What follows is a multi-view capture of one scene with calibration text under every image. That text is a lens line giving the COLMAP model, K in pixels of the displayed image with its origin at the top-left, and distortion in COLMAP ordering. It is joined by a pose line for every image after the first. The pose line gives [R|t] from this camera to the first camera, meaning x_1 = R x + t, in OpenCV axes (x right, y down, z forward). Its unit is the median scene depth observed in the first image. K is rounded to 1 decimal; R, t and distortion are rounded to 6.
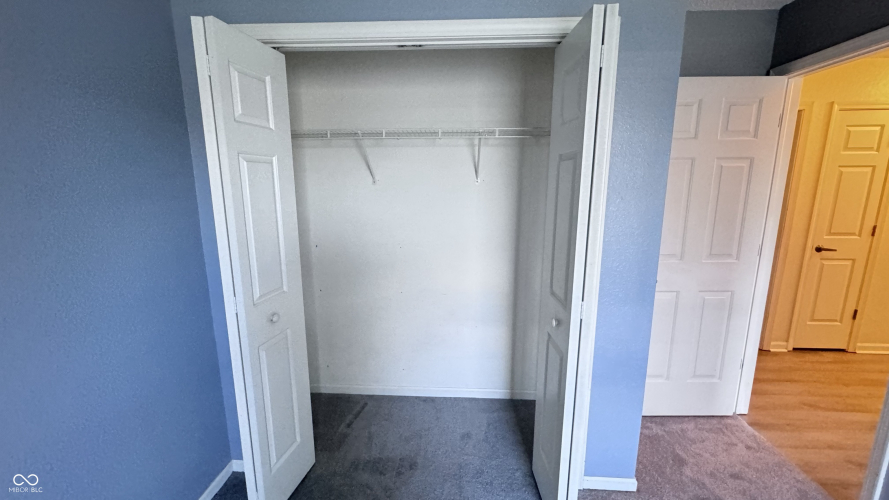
lens RADIAL K [[353.3, 0, 444.5], [0, 353.3, 250.0], [0, 0, 1]] dist [-0.001928, -0.000325]
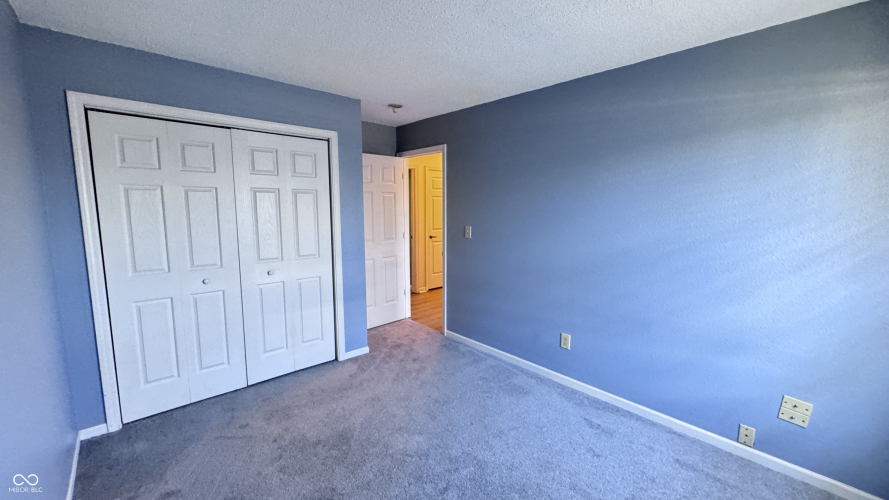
lens RADIAL K [[353.3, 0, 444.5], [0, 353.3, 250.0], [0, 0, 1]] dist [-0.001928, -0.000325]
pose [[0.698491, -0.084743, 0.710584, -0.471921], [0.127113, 0.991866, -0.006662, 0.137301], [-0.704239, 0.094978, 0.703581, -0.685457]]
